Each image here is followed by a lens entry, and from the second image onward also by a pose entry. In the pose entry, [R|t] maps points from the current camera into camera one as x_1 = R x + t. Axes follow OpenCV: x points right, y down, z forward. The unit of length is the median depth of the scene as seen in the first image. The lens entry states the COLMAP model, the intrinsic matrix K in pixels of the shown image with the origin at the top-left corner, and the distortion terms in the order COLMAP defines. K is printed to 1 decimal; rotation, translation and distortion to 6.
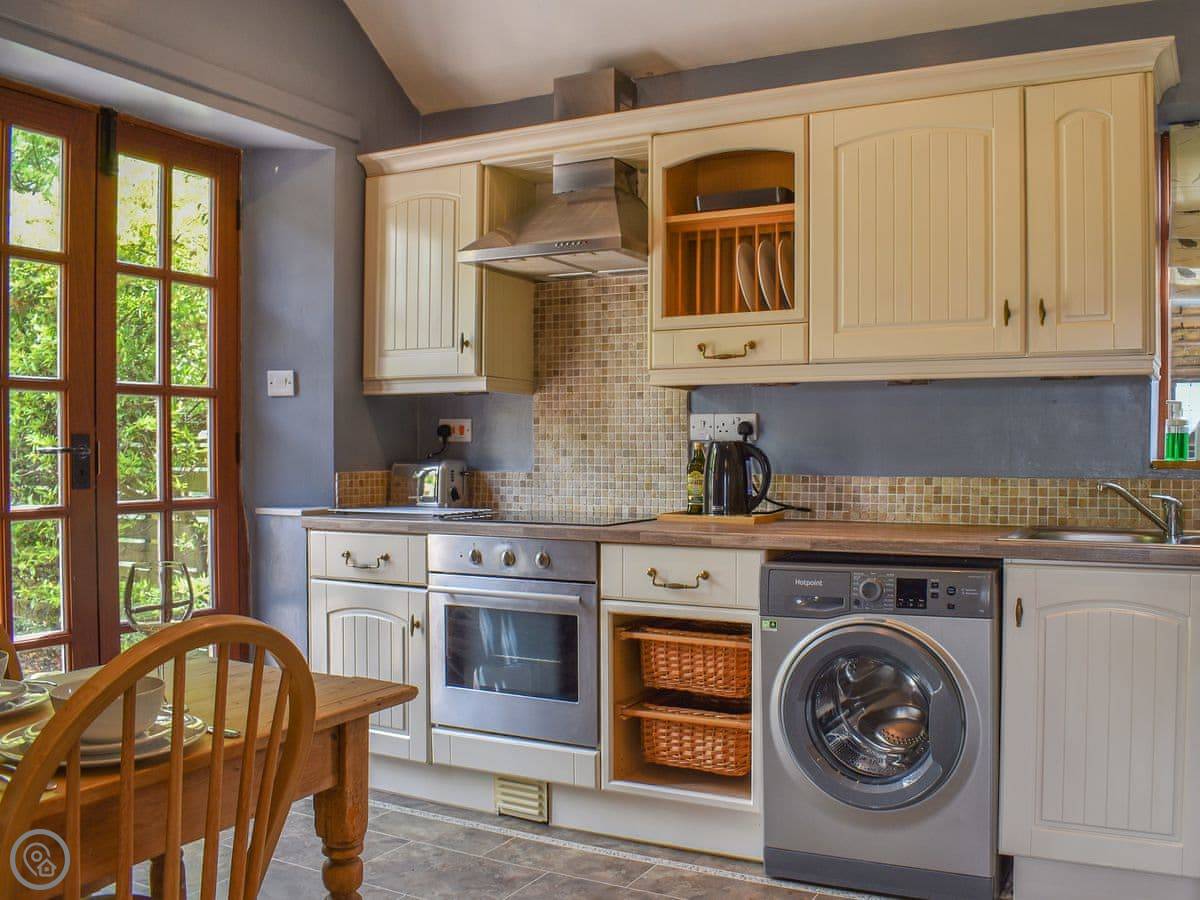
lens RADIAL K [[1070.5, 0, 658.7], [0, 1070.5, 472.3], [0, 0, 1]] dist [-0.092158, 0.007932]
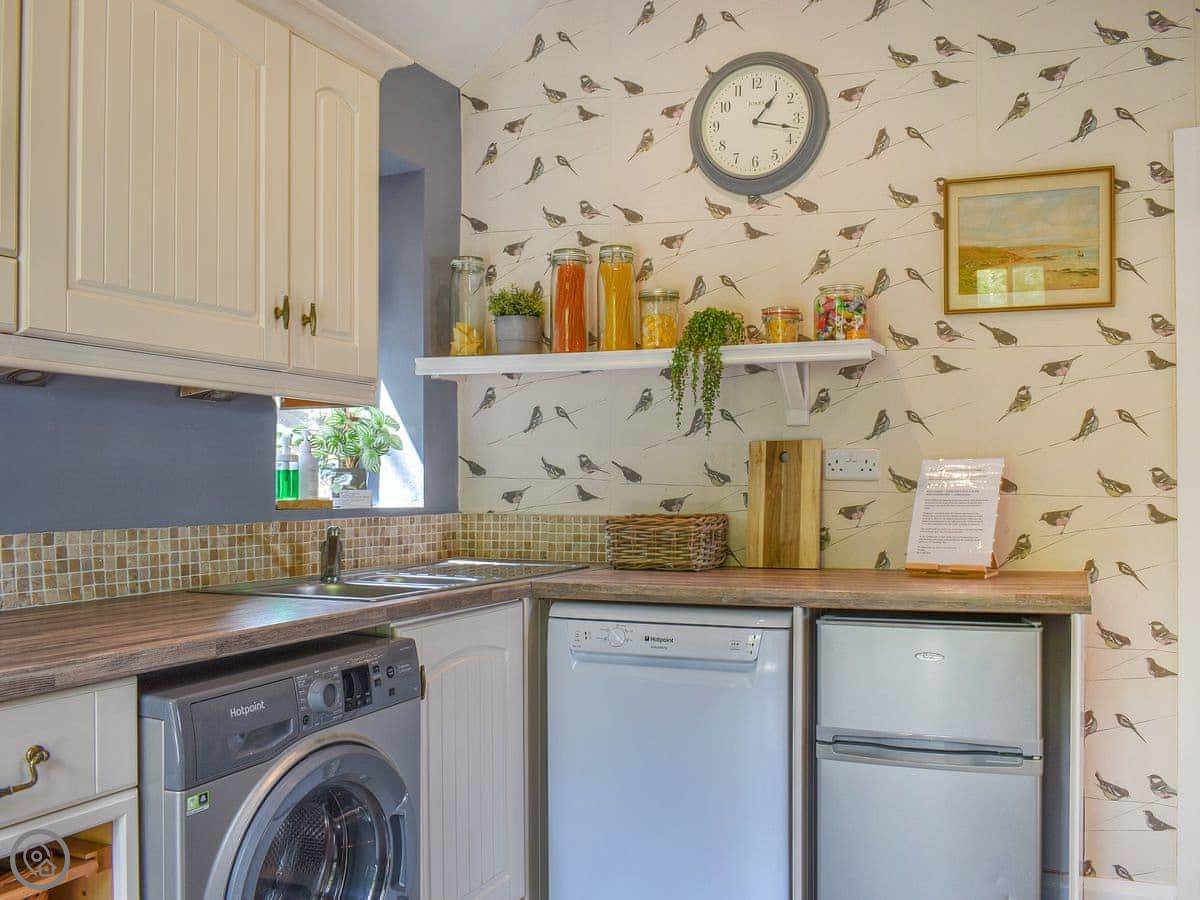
lens RADIAL K [[1070.5, 0, 658.7], [0, 1070.5, 472.3], [0, 0, 1]] dist [-0.092158, 0.007932]
pose [[-0.108403, 0.012084, 0.994034, -0.436251], [0.025337, 0.999635, -0.009389, -0.017945], [-0.993784, 0.024168, -0.108669, 0.751845]]
